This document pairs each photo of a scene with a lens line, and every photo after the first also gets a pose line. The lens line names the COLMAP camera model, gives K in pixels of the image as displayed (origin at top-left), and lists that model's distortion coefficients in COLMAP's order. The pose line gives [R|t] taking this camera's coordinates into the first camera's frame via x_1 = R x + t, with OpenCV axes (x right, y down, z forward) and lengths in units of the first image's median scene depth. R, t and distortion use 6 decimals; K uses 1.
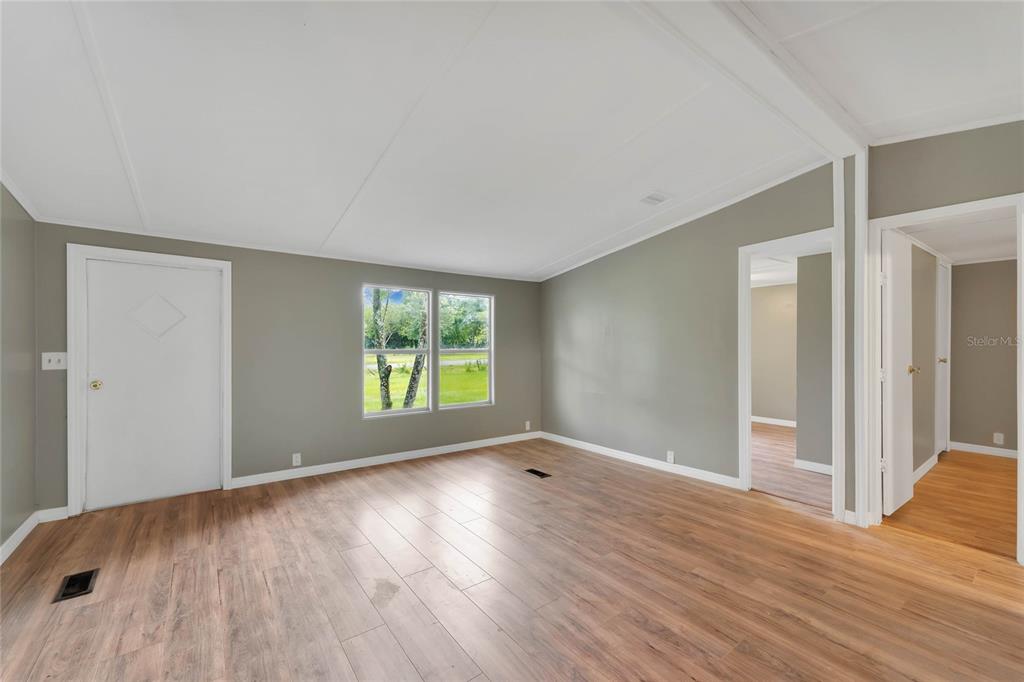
lens RADIAL K [[435.2, 0, 512.1], [0, 435.2, 344.8], [0, 0, 1]] dist [-0.001254, 0.000486]
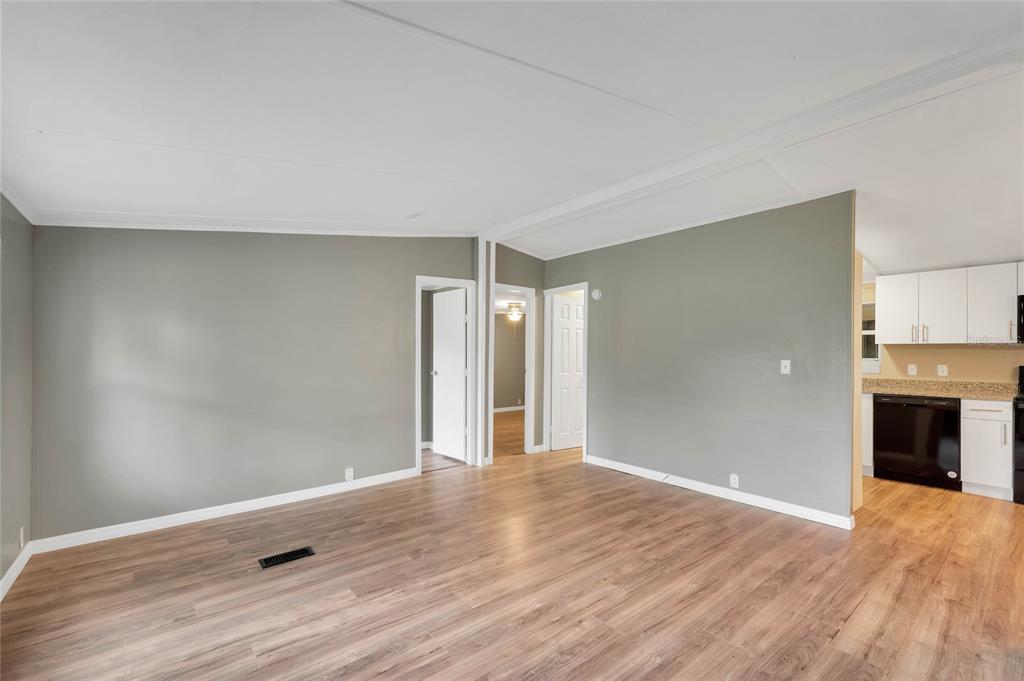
lens RADIAL K [[435.2, 0, 511.6], [0, 435.2, 344.1], [0, 0, 1]] dist [-0.001254, 0.000486]
pose [[-0.053754, 0.018487, 0.998383, -0.708668], [0.003411, 0.999826, -0.018330, -0.008100], [-0.998548, 0.002421, -0.053807, 0.816917]]
